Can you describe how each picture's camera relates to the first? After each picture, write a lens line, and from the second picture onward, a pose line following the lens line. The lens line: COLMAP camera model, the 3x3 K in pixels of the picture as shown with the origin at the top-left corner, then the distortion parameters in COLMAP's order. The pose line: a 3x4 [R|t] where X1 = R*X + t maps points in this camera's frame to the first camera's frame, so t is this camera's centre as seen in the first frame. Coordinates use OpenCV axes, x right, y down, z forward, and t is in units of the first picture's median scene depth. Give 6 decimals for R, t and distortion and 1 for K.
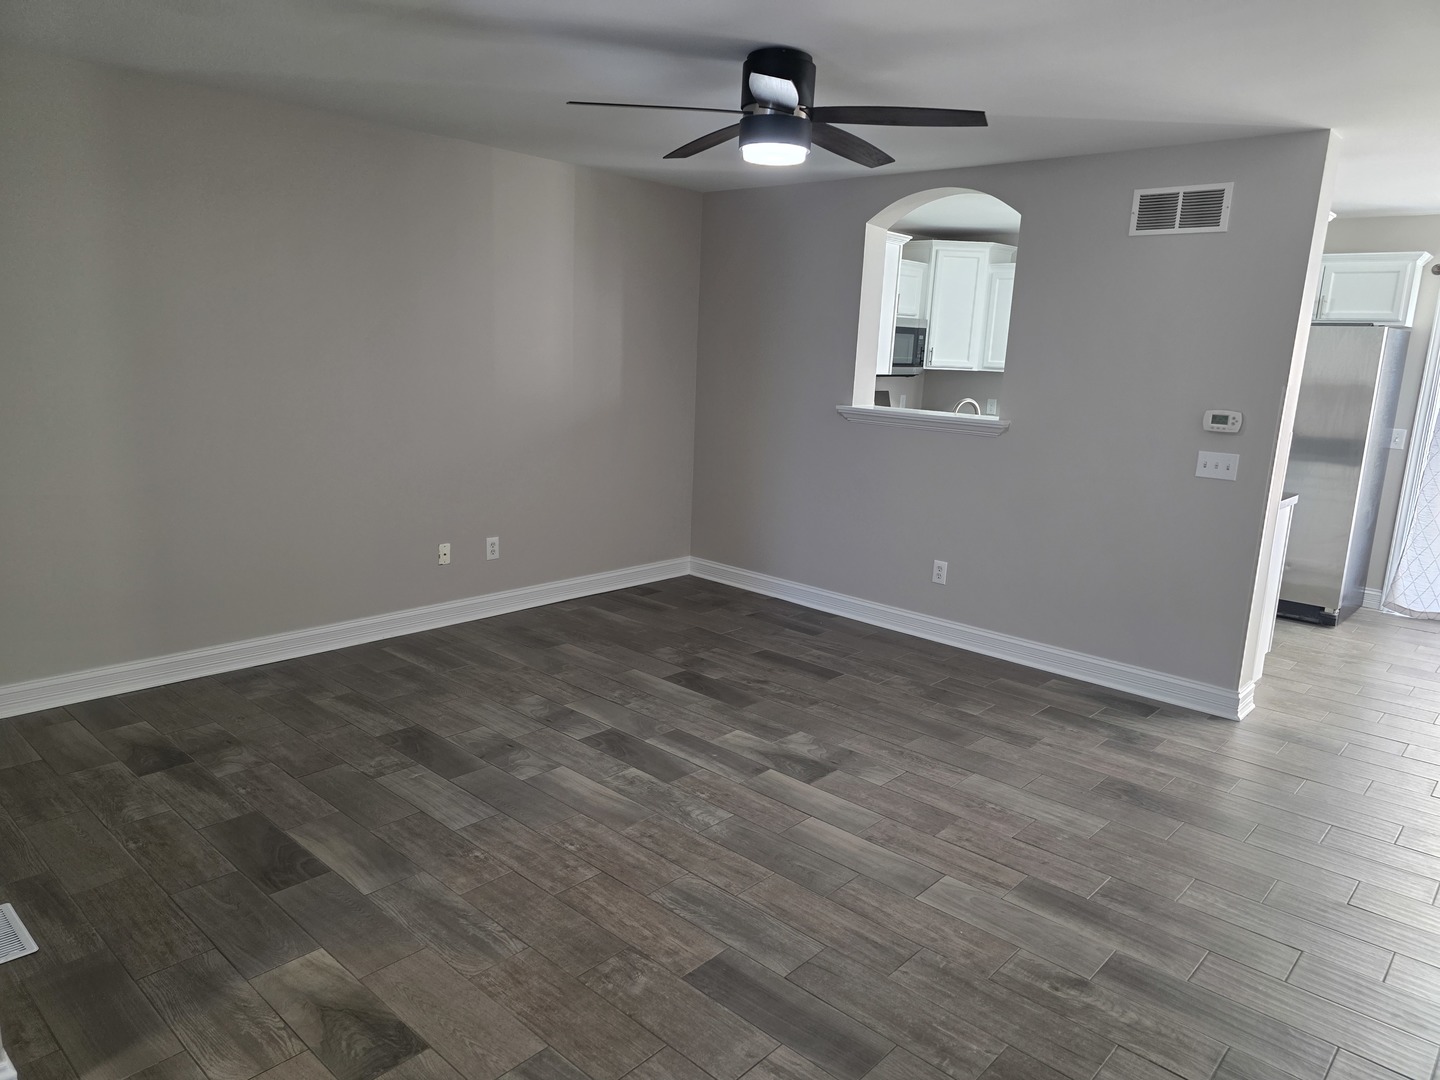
lens RADIAL K [[944.4, 0, 720.6], [0, 944.4, 537.7], [0, 0, 1]] dist [0.038236, -0.013697]
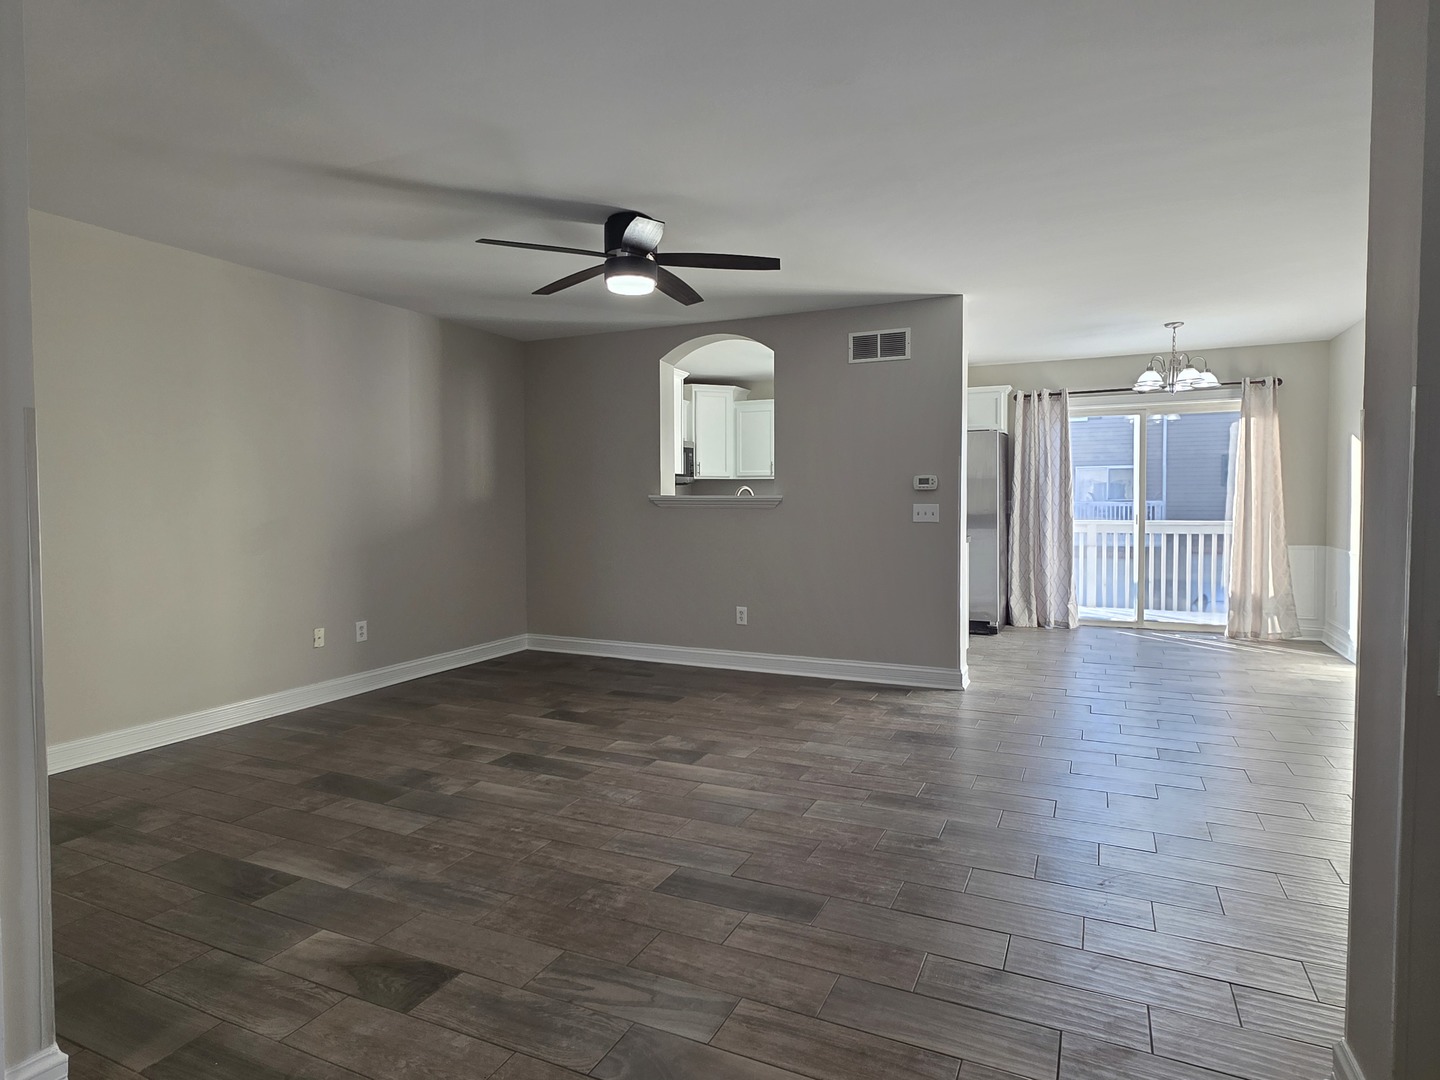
lens RADIAL K [[786.2, 0, 725.7], [0, 786.2, 524.9], [0, 0, 1]] dist [-0.005368, 0.001331]
pose [[0.952881, -0.054183, 0.298465, -0.156139], [0.102310, 0.983672, -0.148060, 0.108338], [-0.285569, 0.171620, 0.942866, -0.043528]]
